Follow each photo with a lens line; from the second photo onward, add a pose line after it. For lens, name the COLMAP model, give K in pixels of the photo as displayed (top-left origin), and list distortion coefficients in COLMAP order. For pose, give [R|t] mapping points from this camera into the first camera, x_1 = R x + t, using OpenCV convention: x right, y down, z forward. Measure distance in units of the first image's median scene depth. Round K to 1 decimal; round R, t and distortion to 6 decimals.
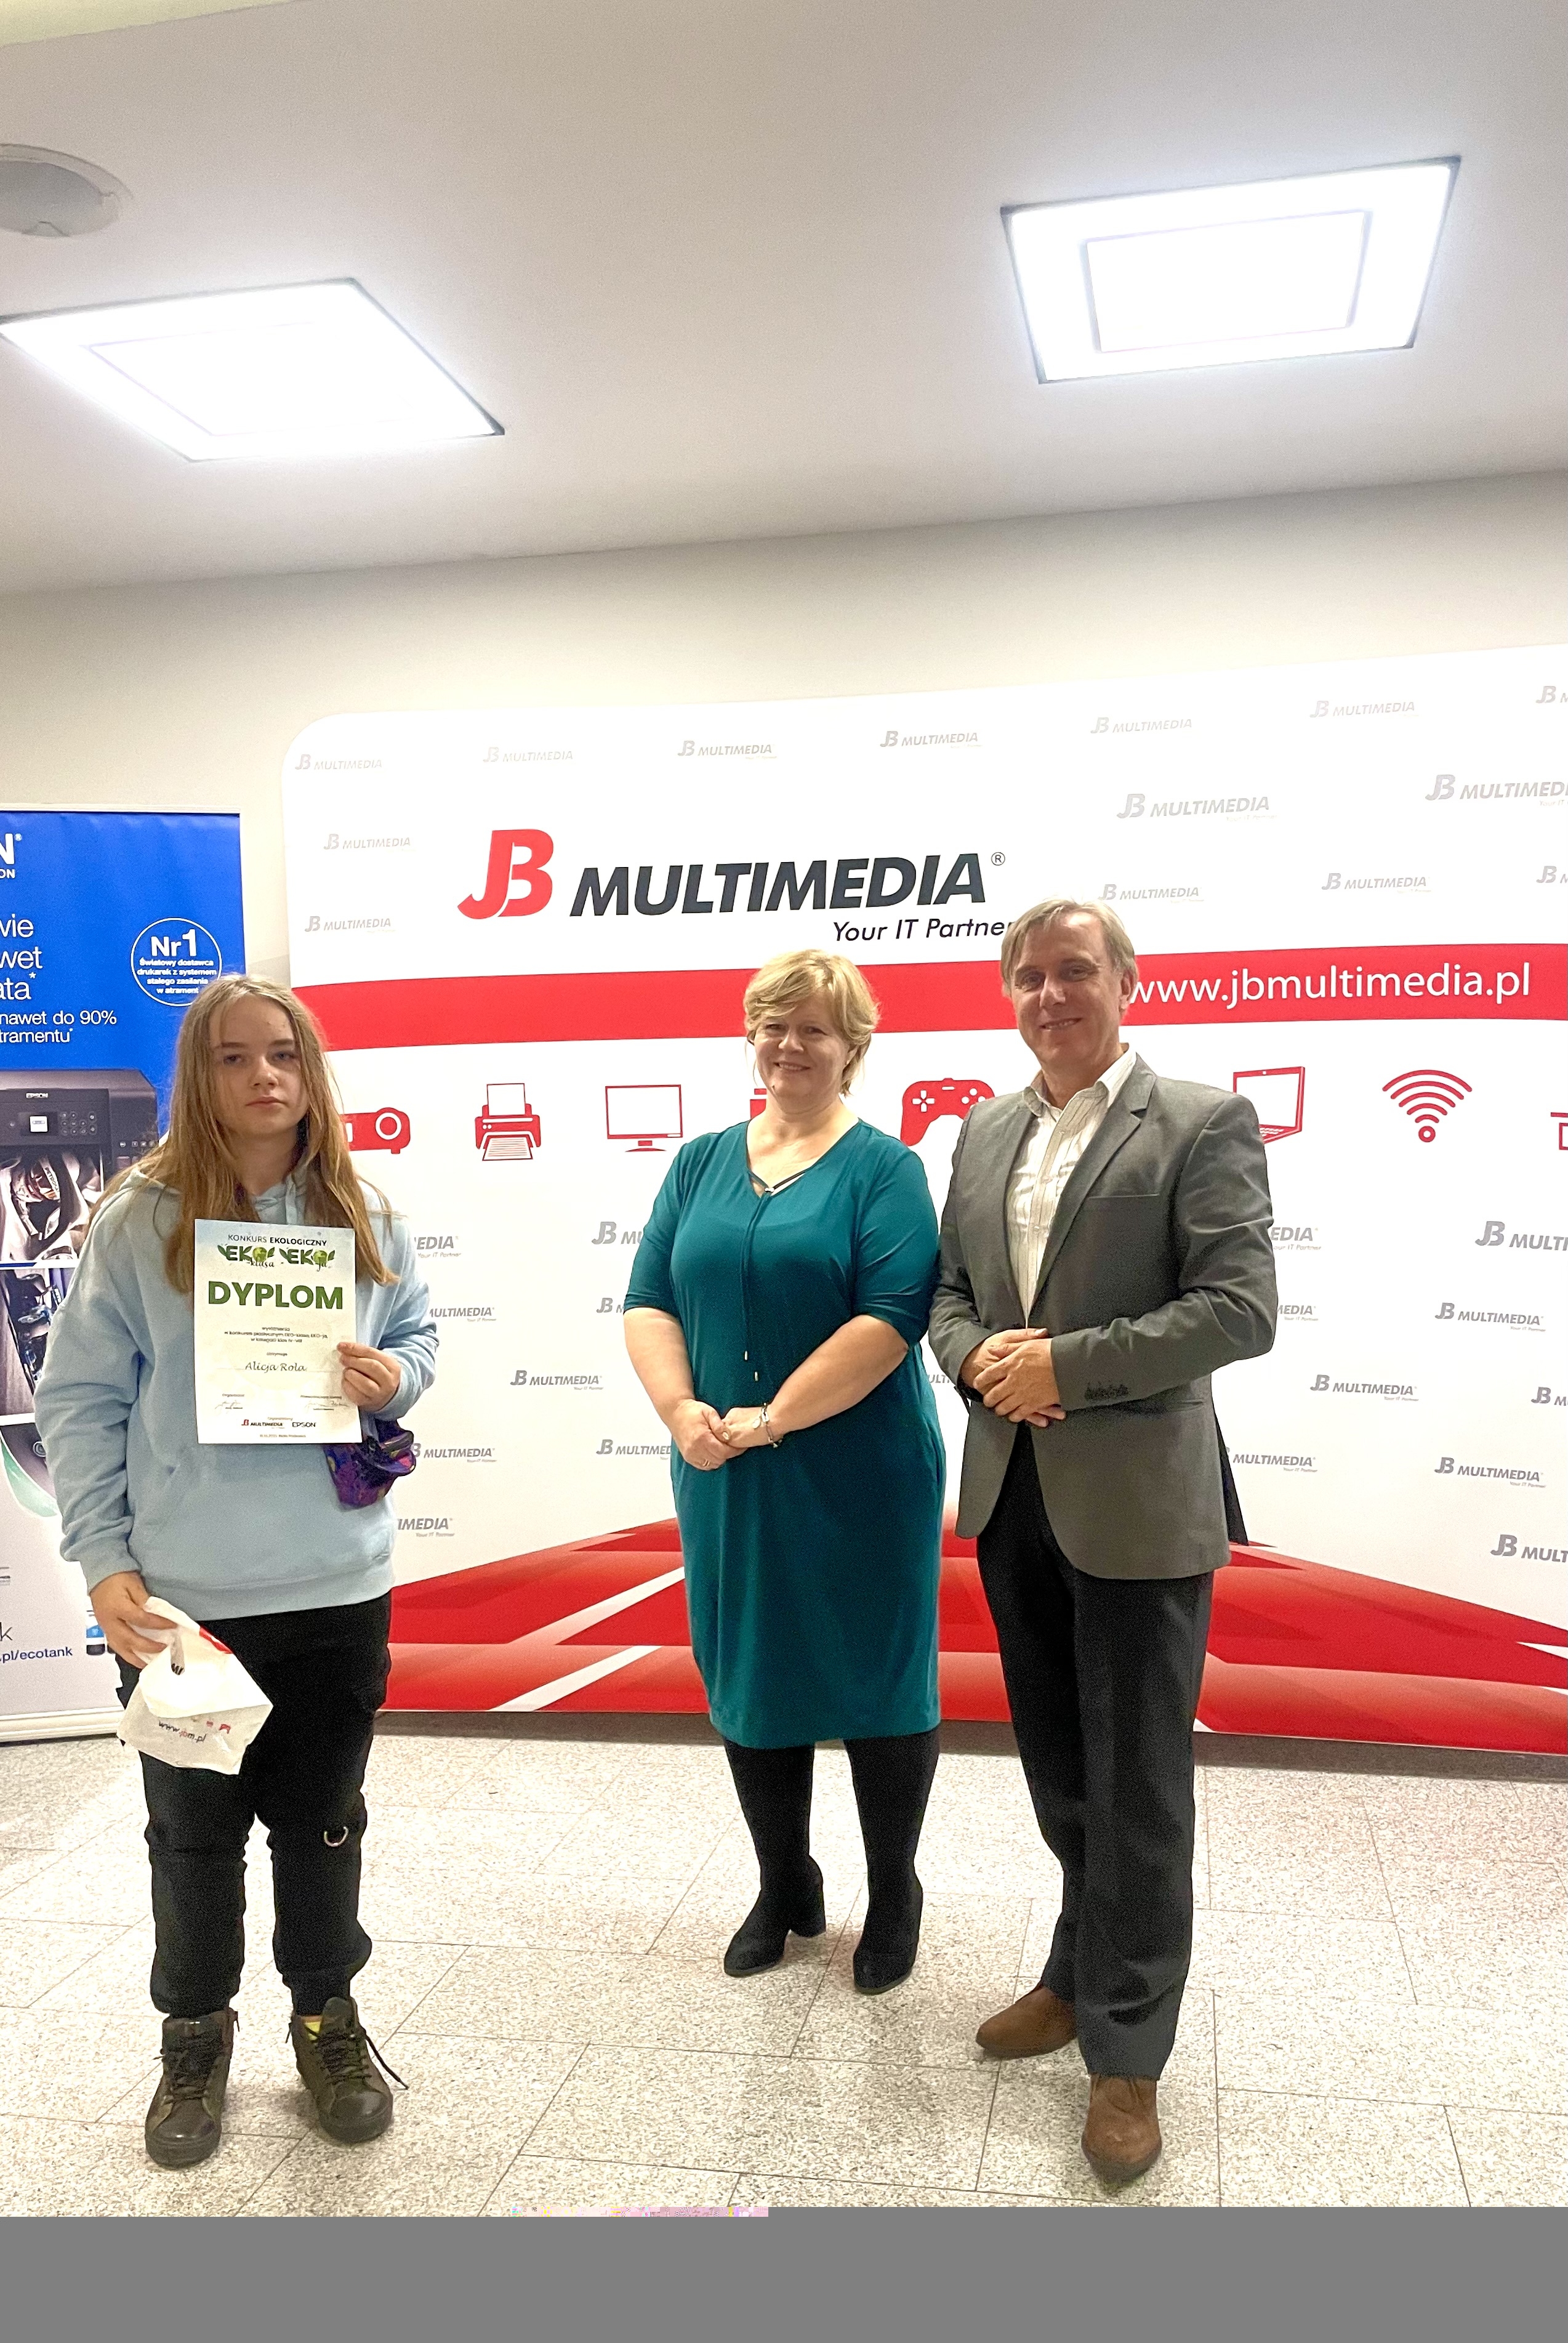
lens RADIAL K [[1887.9, 0, 845.6], [0, 1887.9, 1231.4], [0, 0, 1]] dist [0.095599, -0.136401]
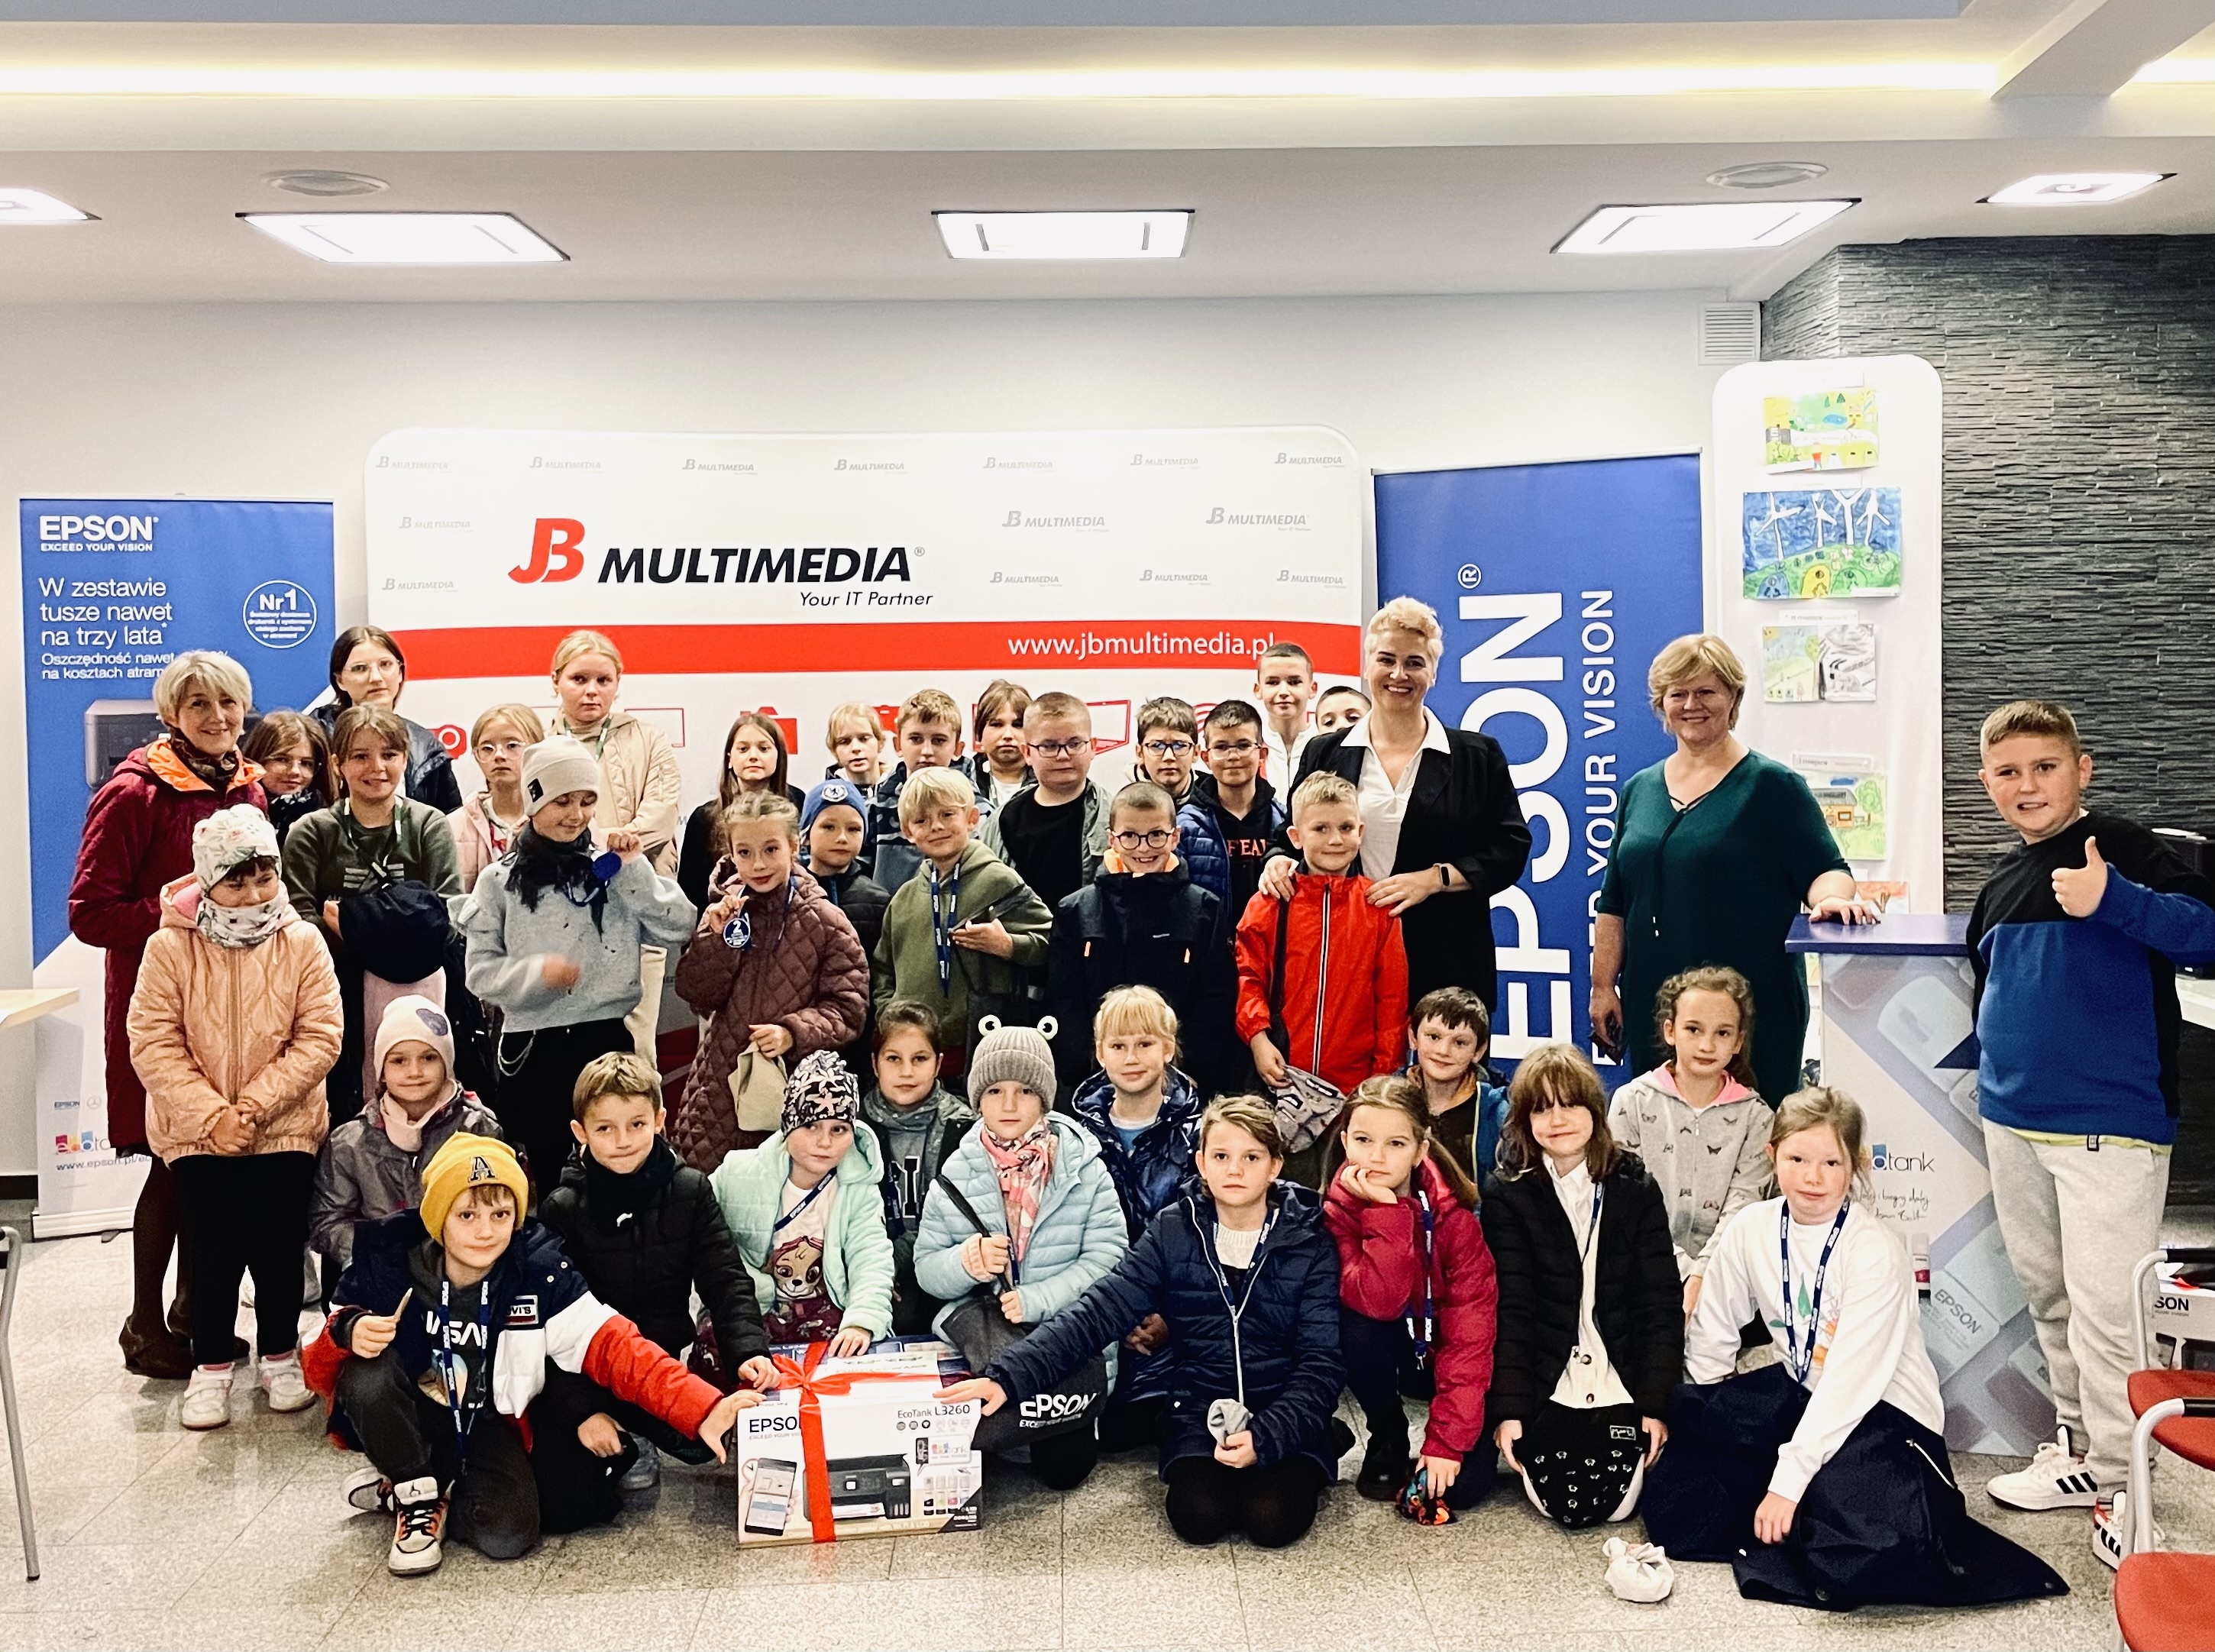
lens RADIAL K [[2120.7, 0, 1172.8], [0, 2120.7, 702.0], [0, 0, 1]] dist [0.043921, 0.000000]
pose [[0.973782, -0.001258, 0.227479, -0.094633], [0.007100, 0.999666, -0.024862, -0.042472], [-0.227371, 0.025826, 0.973466, -0.577595]]
